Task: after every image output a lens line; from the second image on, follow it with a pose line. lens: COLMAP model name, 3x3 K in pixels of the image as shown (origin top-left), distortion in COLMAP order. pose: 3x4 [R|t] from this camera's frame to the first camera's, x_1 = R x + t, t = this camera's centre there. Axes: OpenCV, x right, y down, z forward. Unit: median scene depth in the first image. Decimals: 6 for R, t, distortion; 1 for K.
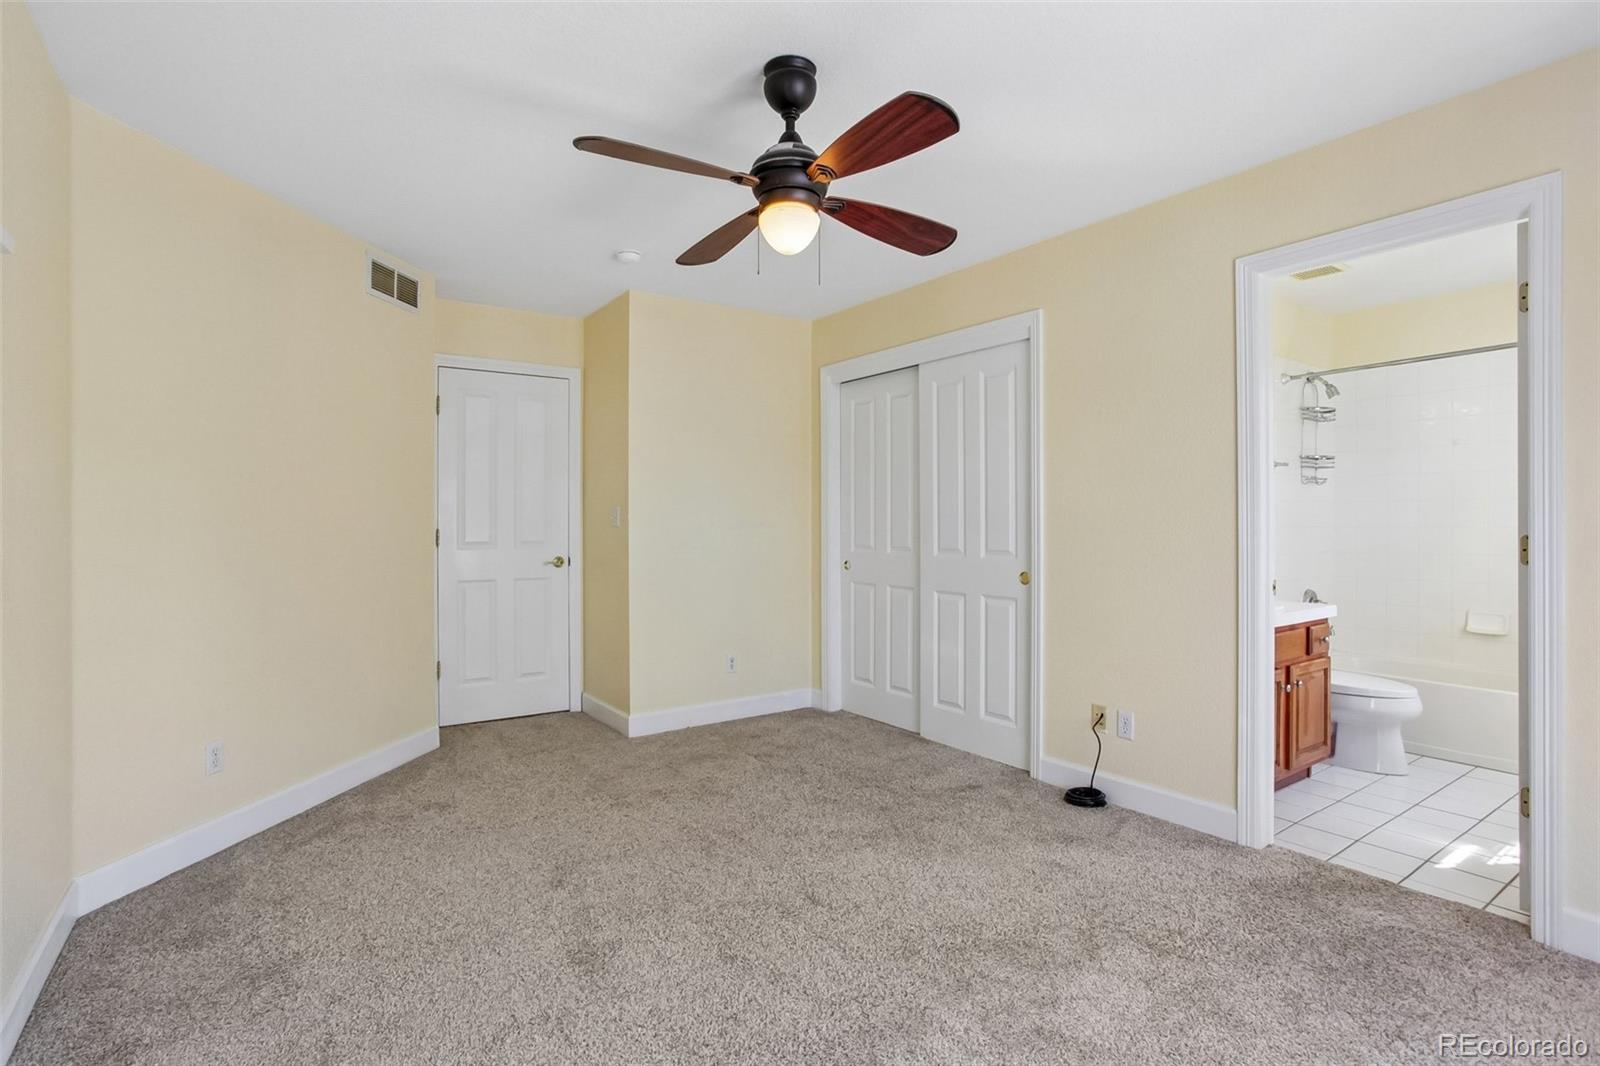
lens RADIAL K [[777.3, 0, 801.3], [0, 777.3, 532.4], [0, 0, 1]] dist [-0.050941, 0.015393]
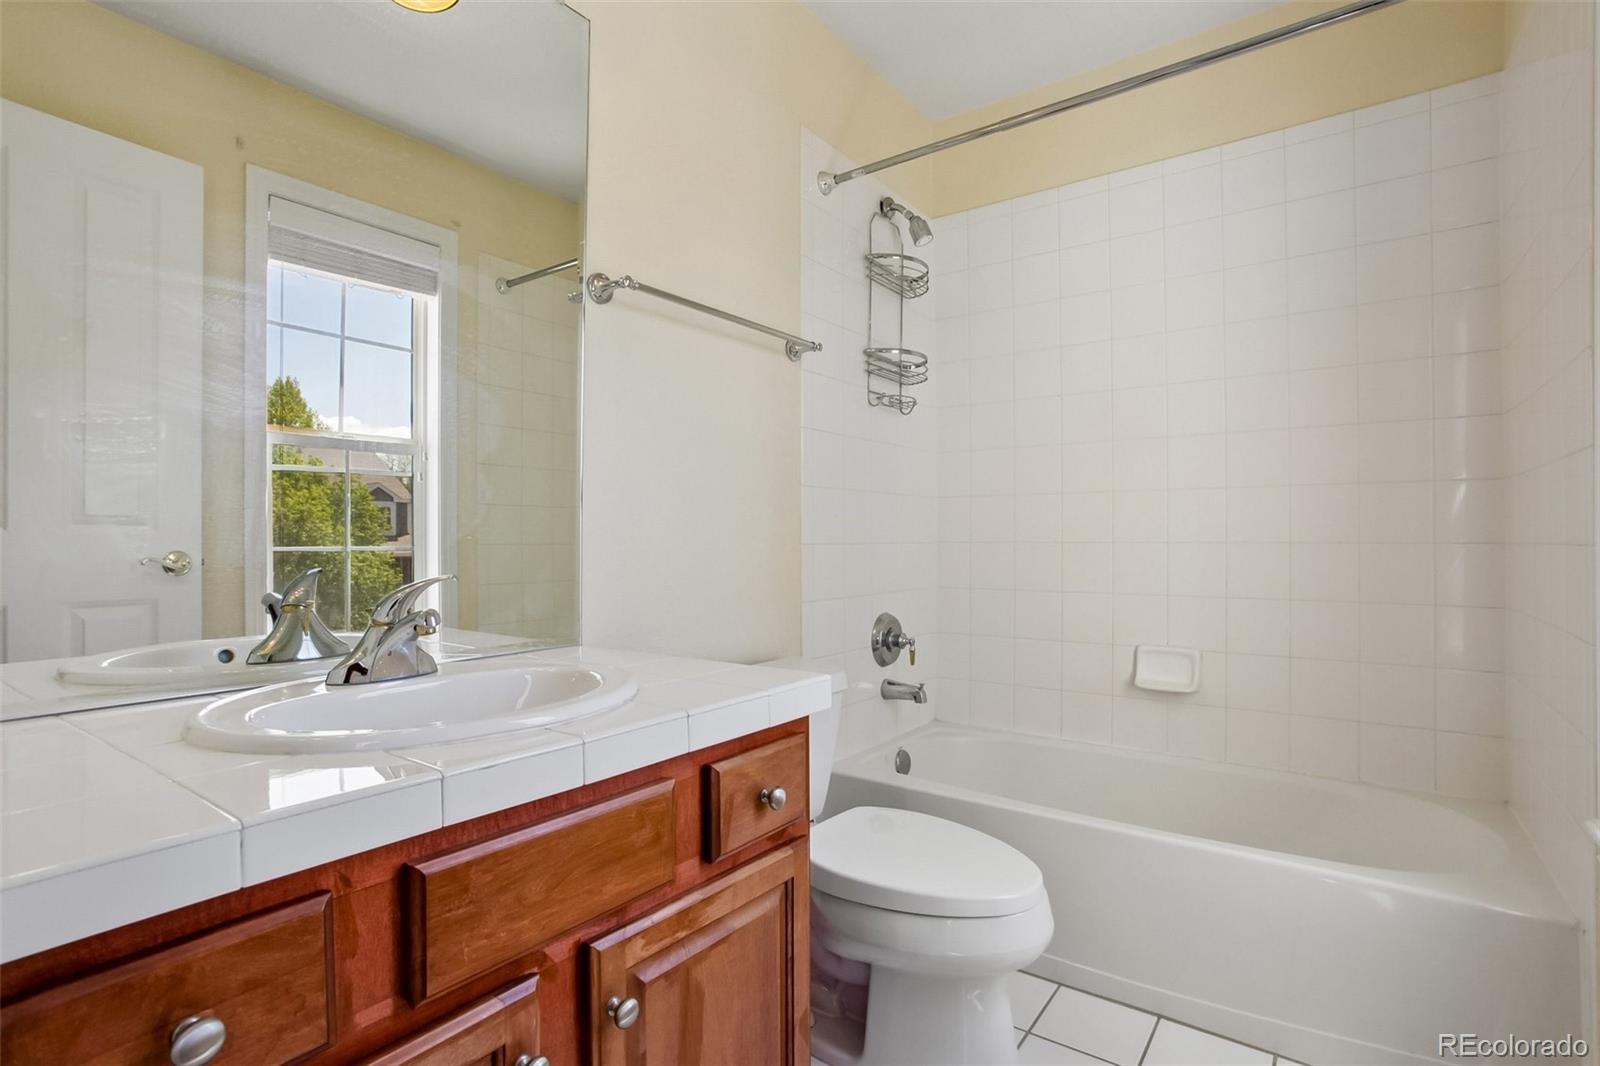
lens RADIAL K [[777.3, 0, 794.6], [0, 777.3, 537.4], [0, 0, 1]] dist [-0.050941, 0.015393]
pose [[0.943795, 0.000575, 0.330532, 0.496833], [-0.001577, 0.999995, 0.002764, 0.030674], [-0.330529, -0.003130, 0.943791, 0.589549]]
